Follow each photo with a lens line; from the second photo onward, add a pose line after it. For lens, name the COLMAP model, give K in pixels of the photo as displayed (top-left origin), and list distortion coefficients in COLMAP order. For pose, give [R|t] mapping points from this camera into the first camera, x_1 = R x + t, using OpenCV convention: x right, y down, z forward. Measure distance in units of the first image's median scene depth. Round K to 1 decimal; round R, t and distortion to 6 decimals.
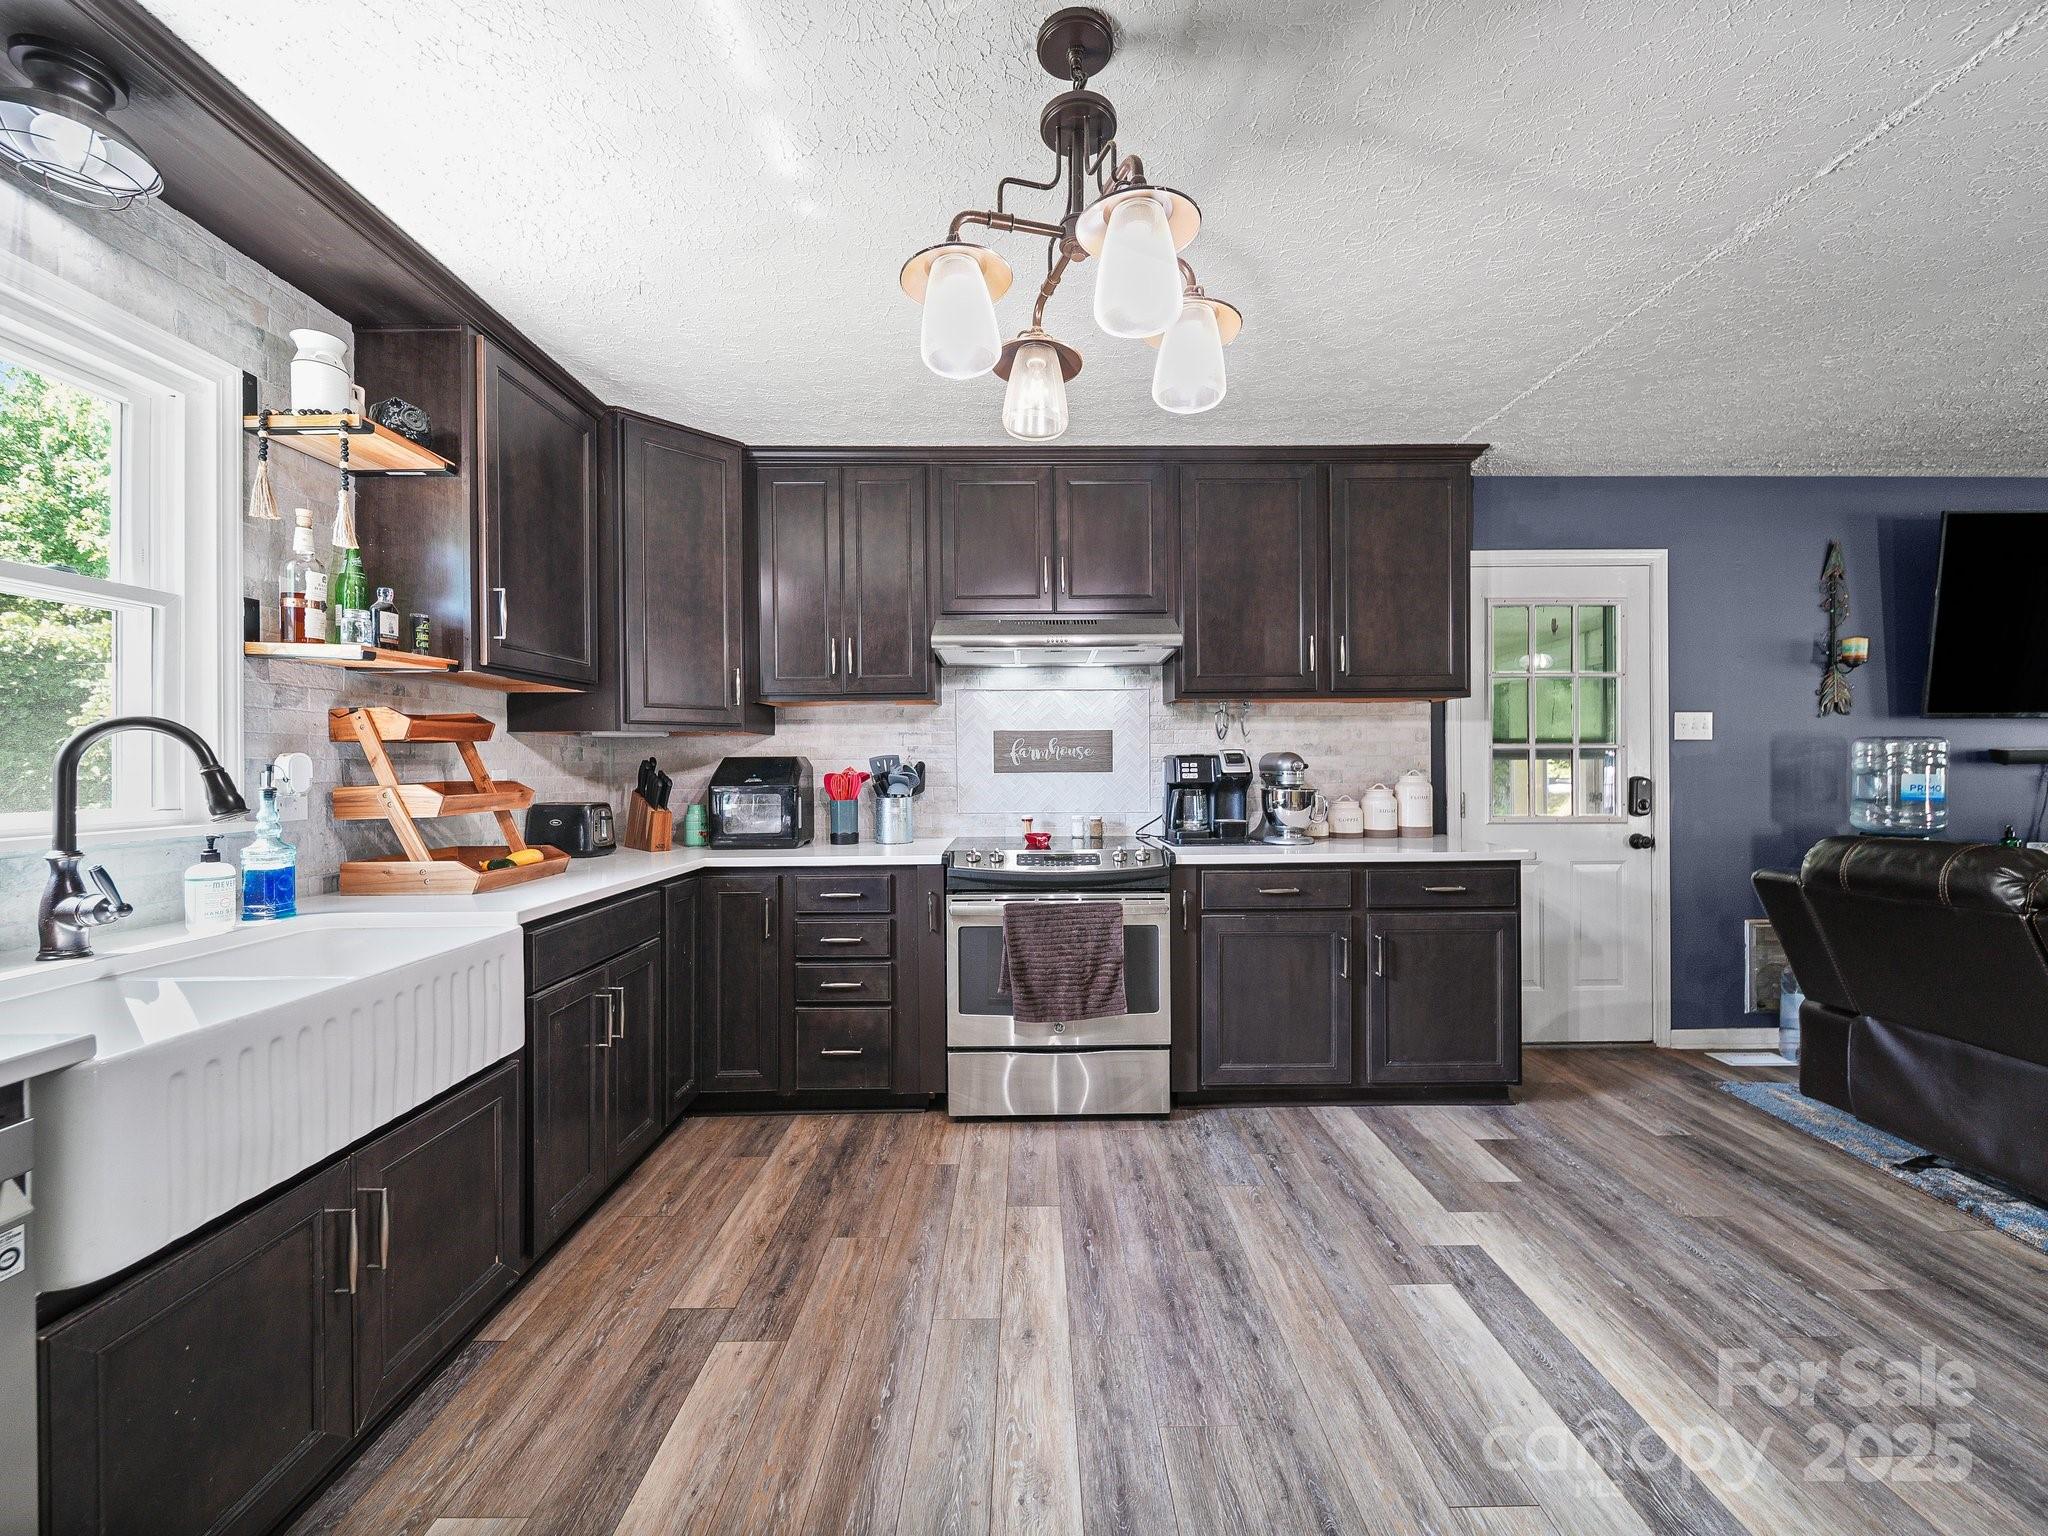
lens RADIAL K [[807.5, 0, 1024.9], [0, 807.5, 760.0], [0, 0, 1]] dist [-0.005800, -0.000844]
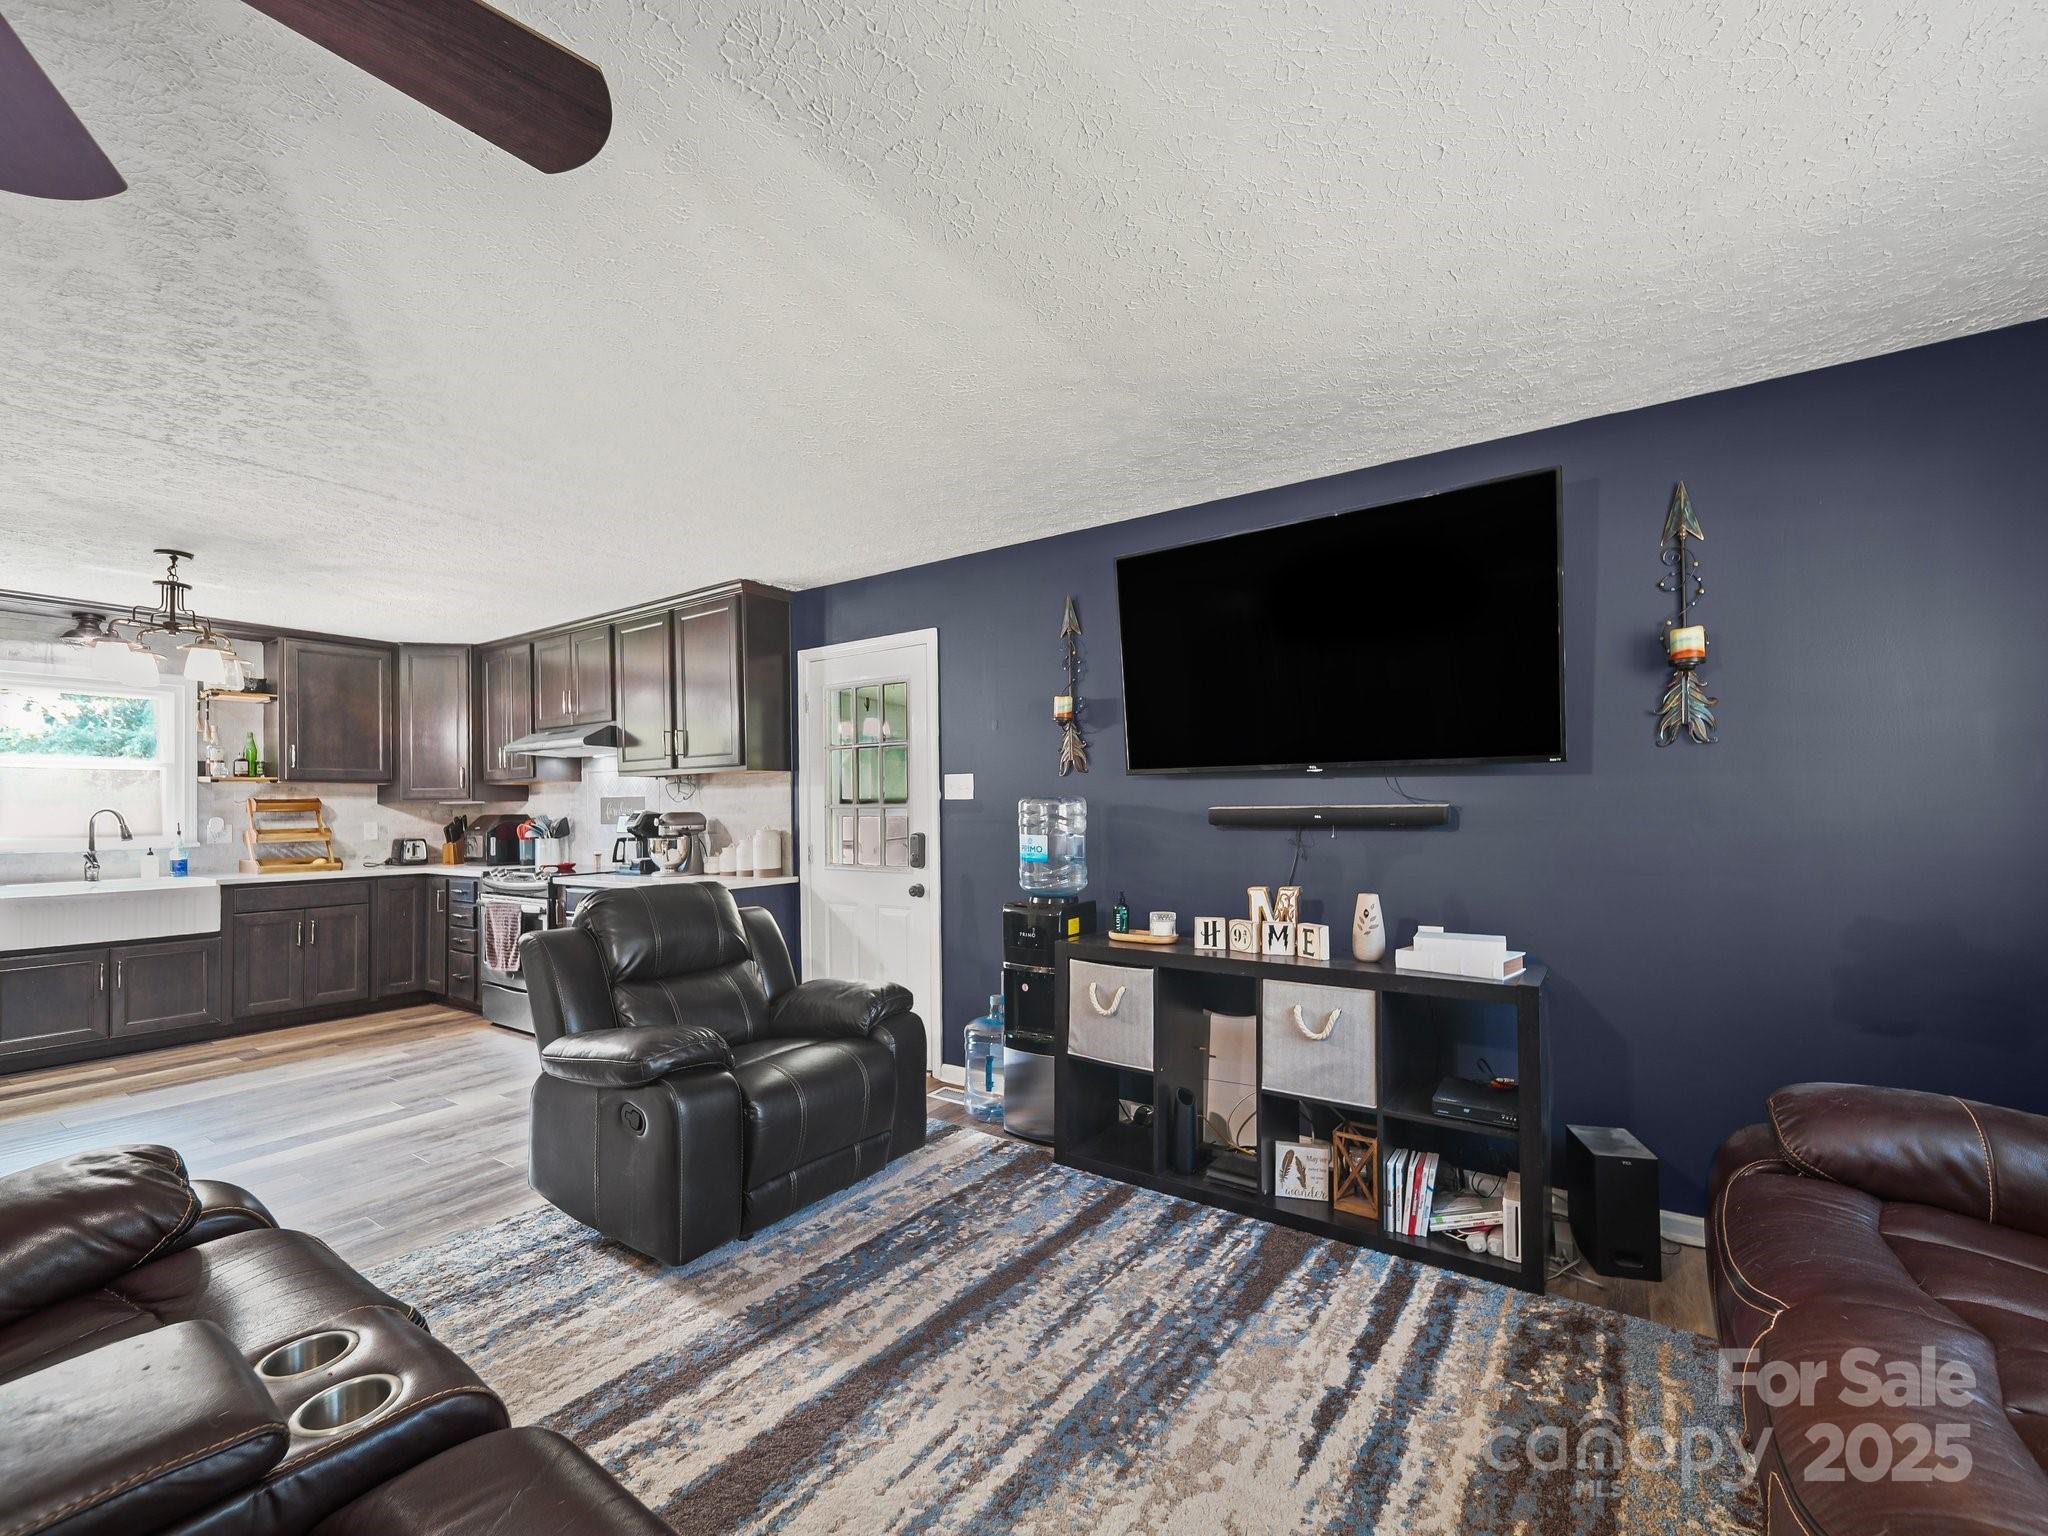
lens RADIAL K [[807.5, 0, 994.9], [0, 807.5, 799.5], [0, 0, 1]] dist [-0.005800, -0.000844]
pose [[0.832655, -0.008909, -0.553721, 1.894642], [0.007722, 0.999960, -0.004476, -0.025343], [0.553738, -0.000549, 0.832691, 0.153153]]
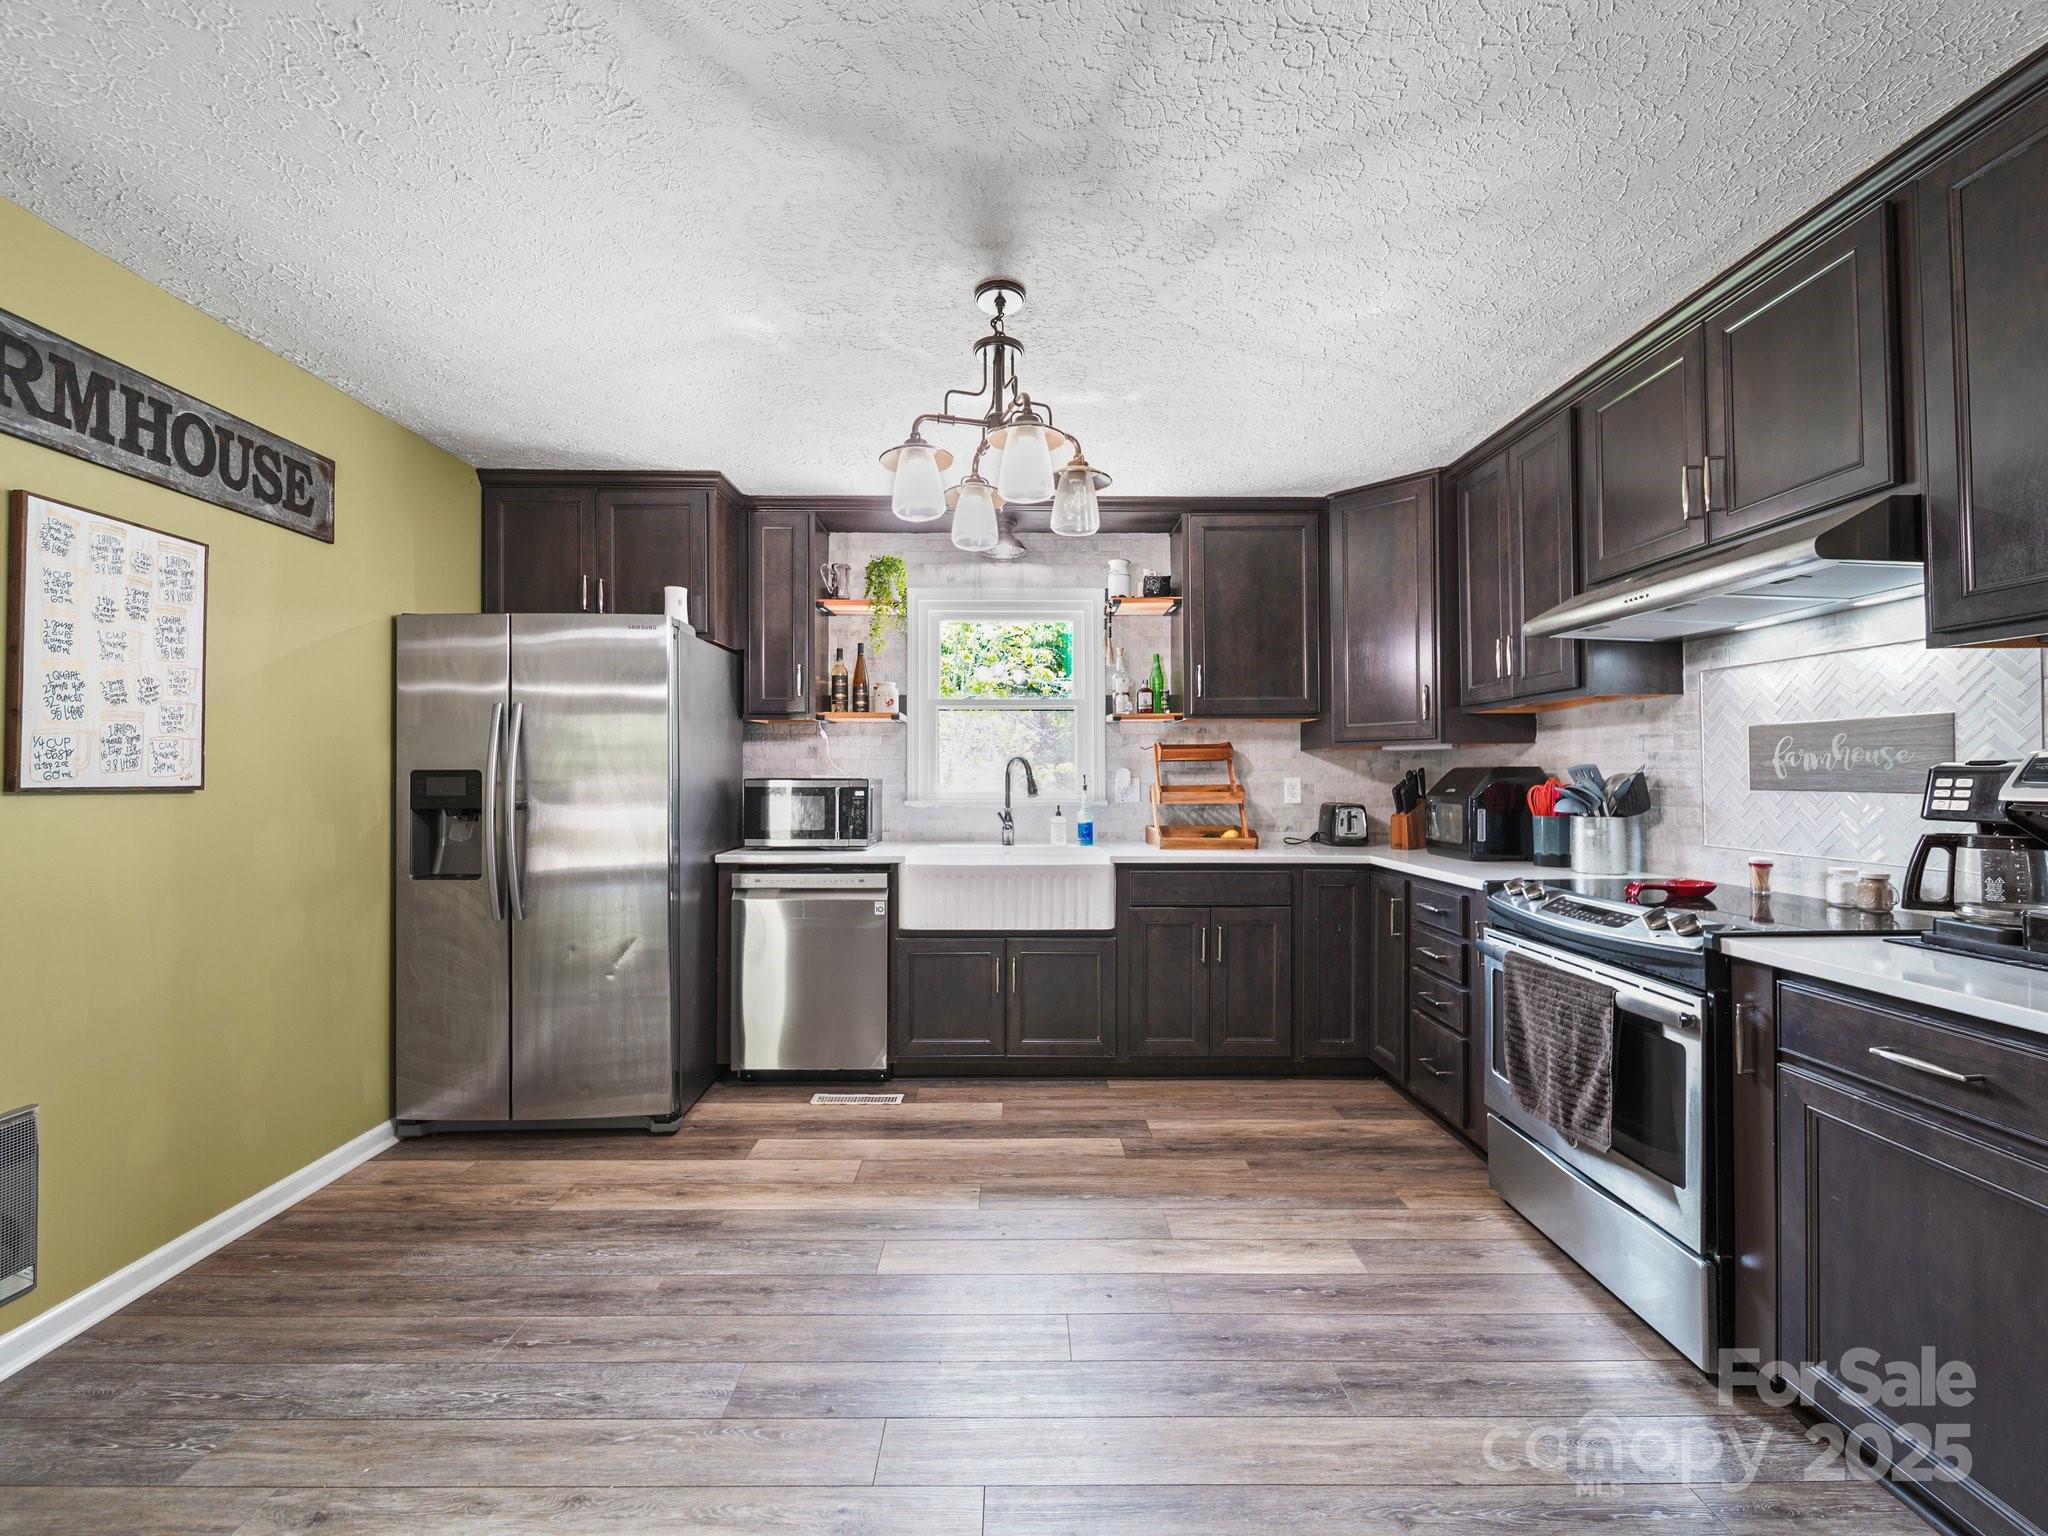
lens RADIAL K [[807.5, 0, 1032.8], [0, 807.5, 764.9], [0, 0, 1]] dist [-0.005800, -0.000844]
pose [[0.017681, -0.005547, -0.999828, 0.784308], [0.006261, 0.999966, -0.005437, -0.005855], [0.999824, -0.006163, 0.017715, 0.517918]]
